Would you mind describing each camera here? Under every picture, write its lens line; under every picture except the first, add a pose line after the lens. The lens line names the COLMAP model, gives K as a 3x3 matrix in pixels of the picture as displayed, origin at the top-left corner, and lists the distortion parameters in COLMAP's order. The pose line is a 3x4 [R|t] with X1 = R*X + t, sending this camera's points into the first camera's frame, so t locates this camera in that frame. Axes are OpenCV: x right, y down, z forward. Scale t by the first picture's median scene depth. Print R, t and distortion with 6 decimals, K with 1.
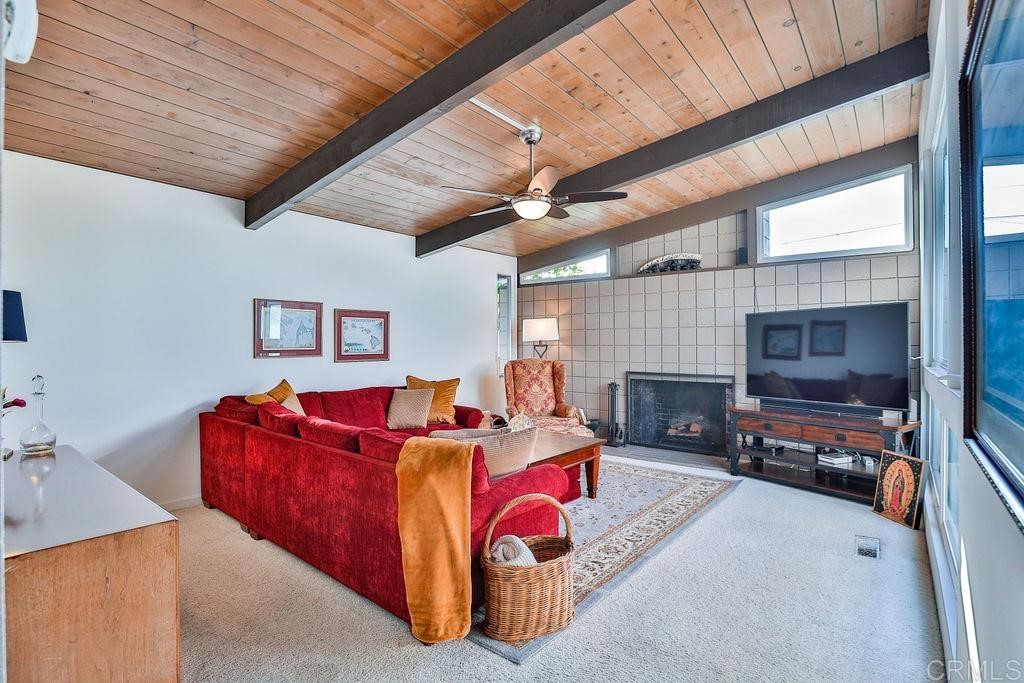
lens RADIAL K [[497.8, 0, 520.3], [0, 497.8, 342.8], [0, 0, 1]] dist [-0.017727, -0.000067]
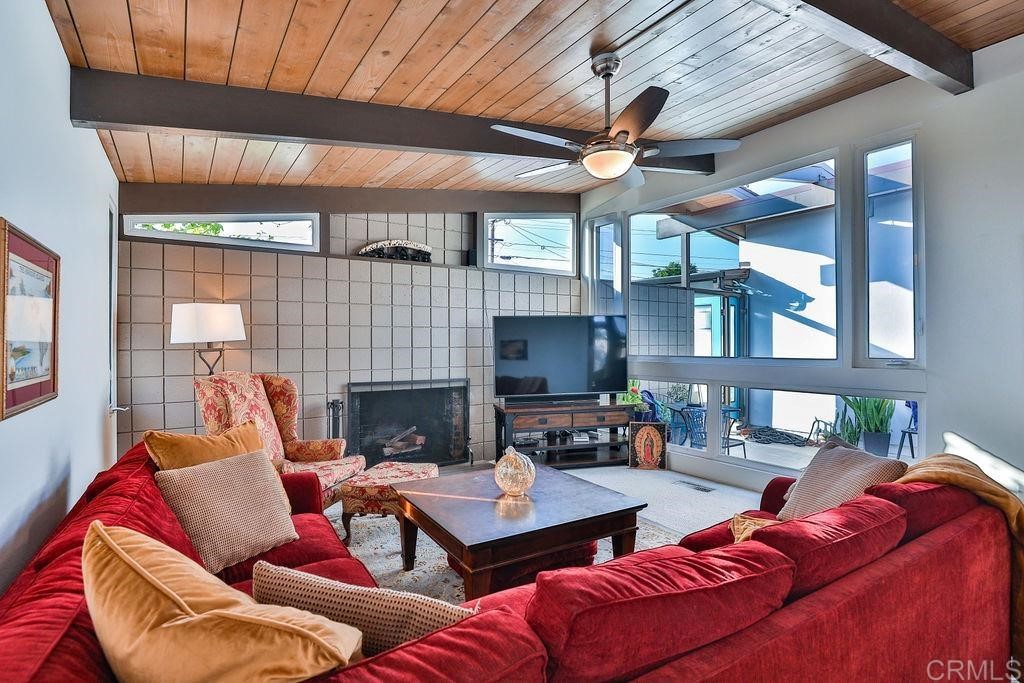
lens RADIAL K [[504.7, 0, 514.5], [0, 504.7, 341.1], [0, 0, 1]] dist [-0.042957, 0.013528]
pose [[0.323016, 0.004120, 0.946385, -0.459732], [0.004300, 0.999974, -0.005821, -0.000300], [-0.946384, 0.005950, 0.322990, 0.563669]]
